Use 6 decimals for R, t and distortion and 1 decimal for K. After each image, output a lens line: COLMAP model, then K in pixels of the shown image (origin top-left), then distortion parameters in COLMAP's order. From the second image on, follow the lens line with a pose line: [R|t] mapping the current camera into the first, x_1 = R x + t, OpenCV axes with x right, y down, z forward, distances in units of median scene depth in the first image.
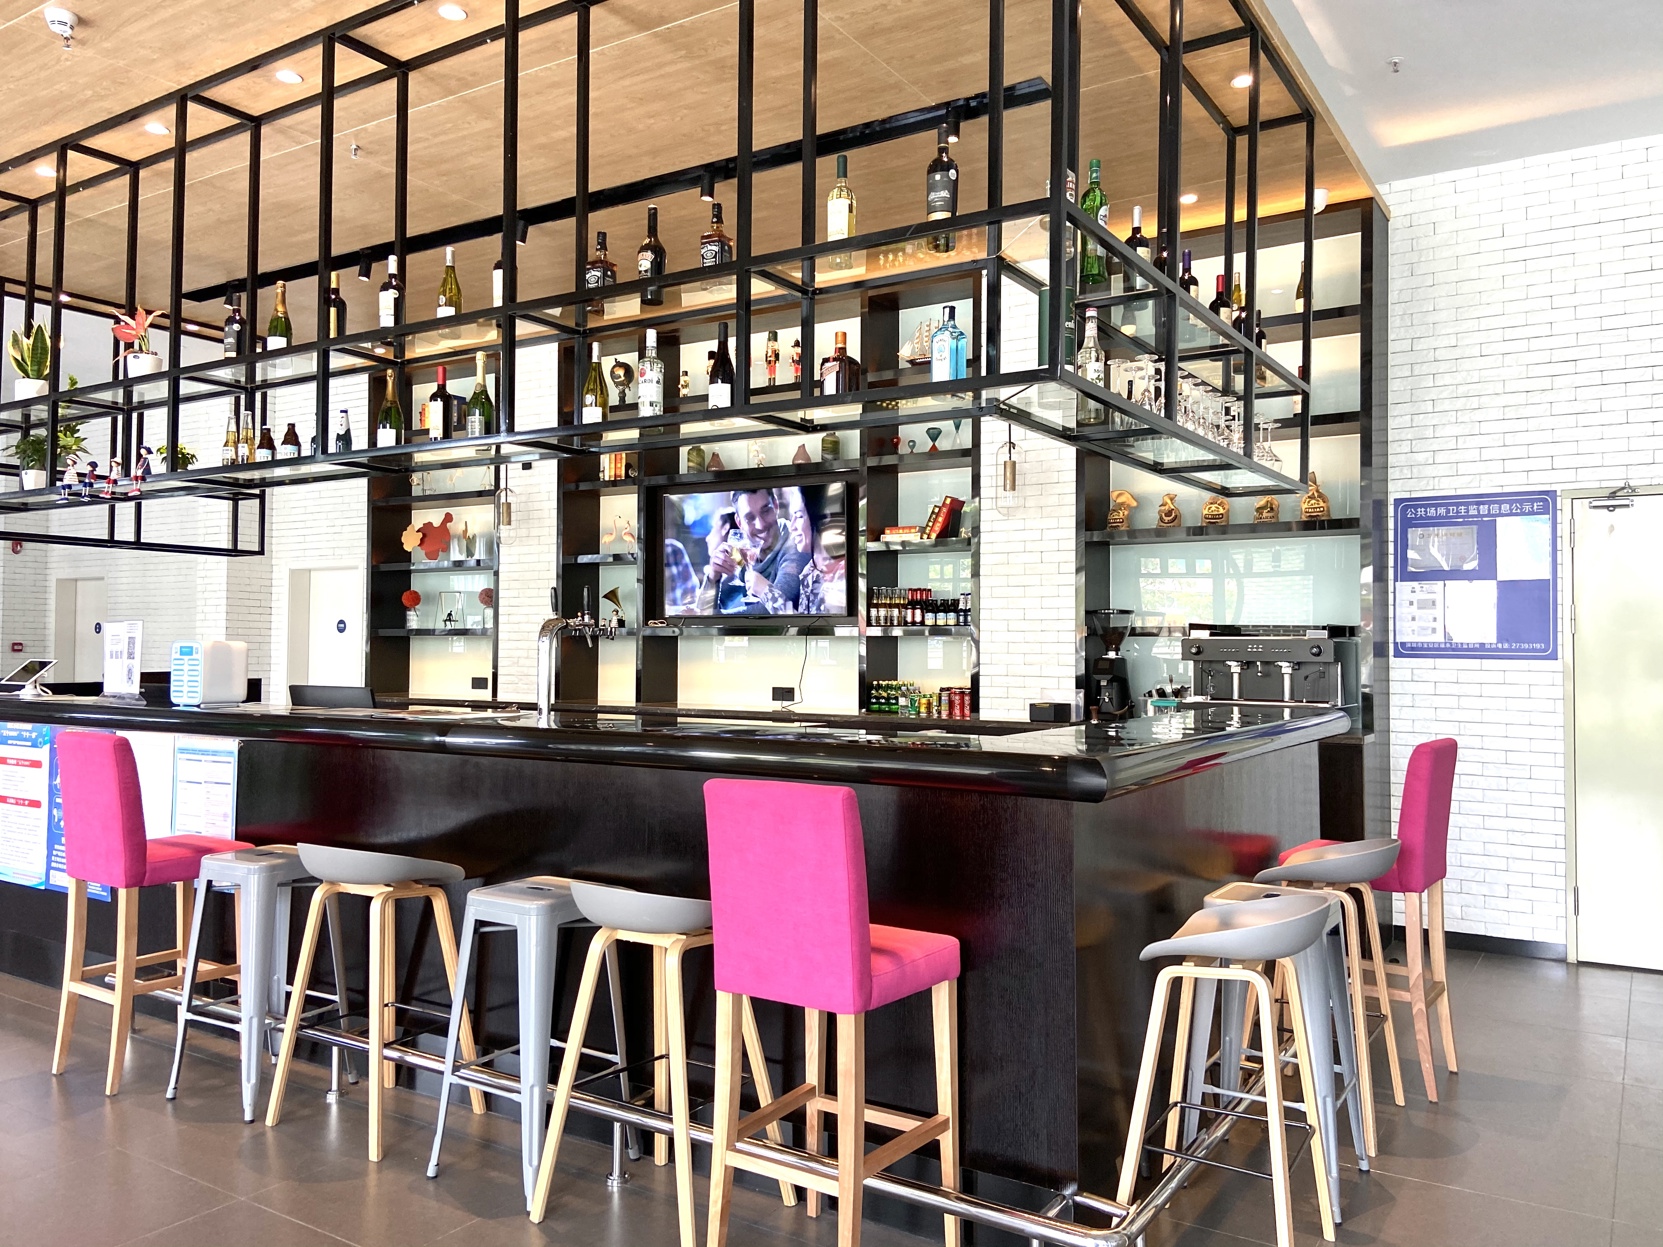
lens RADIAL K [[1262.6, 0, 831.5], [0, 1262.6, 623.5], [0, 0, 1]] dist [0.124168, -0.151909]
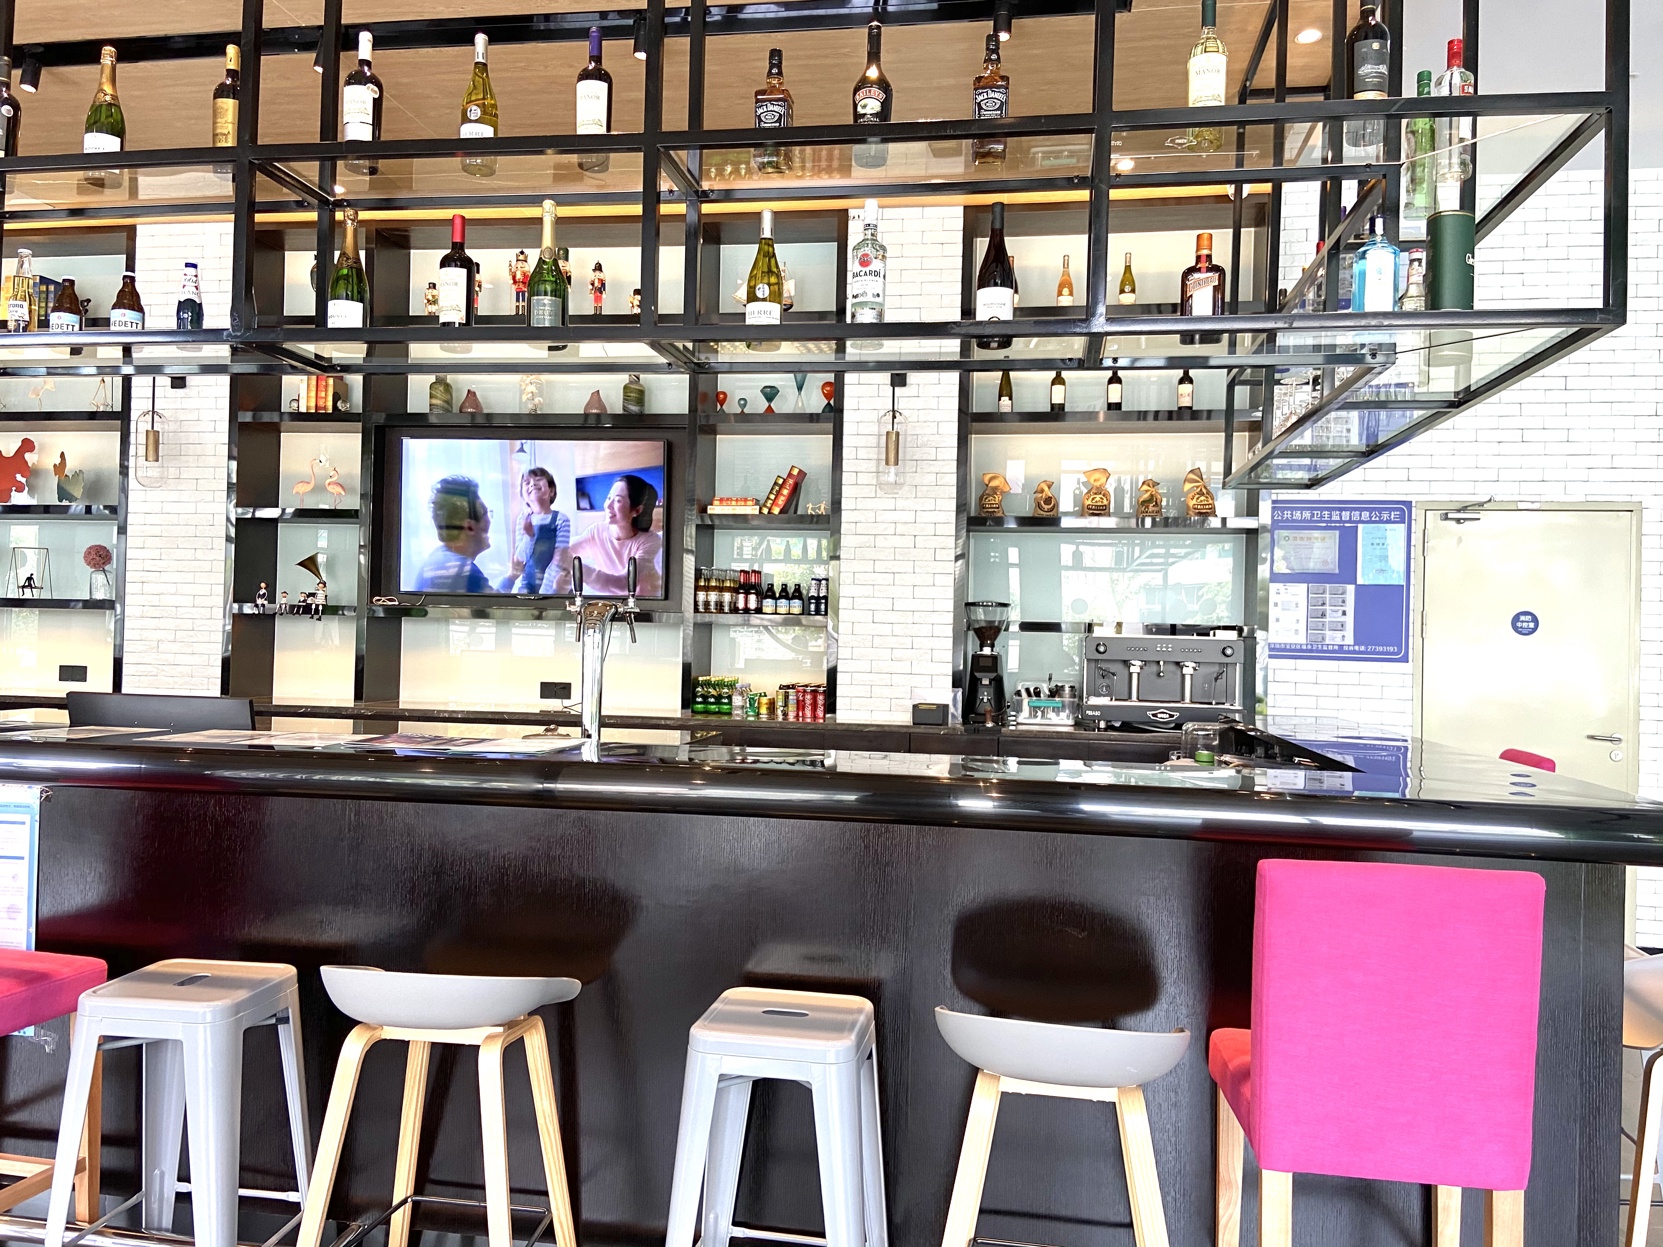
lens RADIAL K [[1262.6, 0, 831.5], [0, 1262.6, 623.5], [0, 0, 1]] dist [0.124168, -0.151909]
pose [[0.916374, 0.020518, 0.399798, -0.244180], [-0.026625, 0.999598, 0.009726, -0.001174], [-0.399438, -0.019557, 0.916552, 0.196526]]
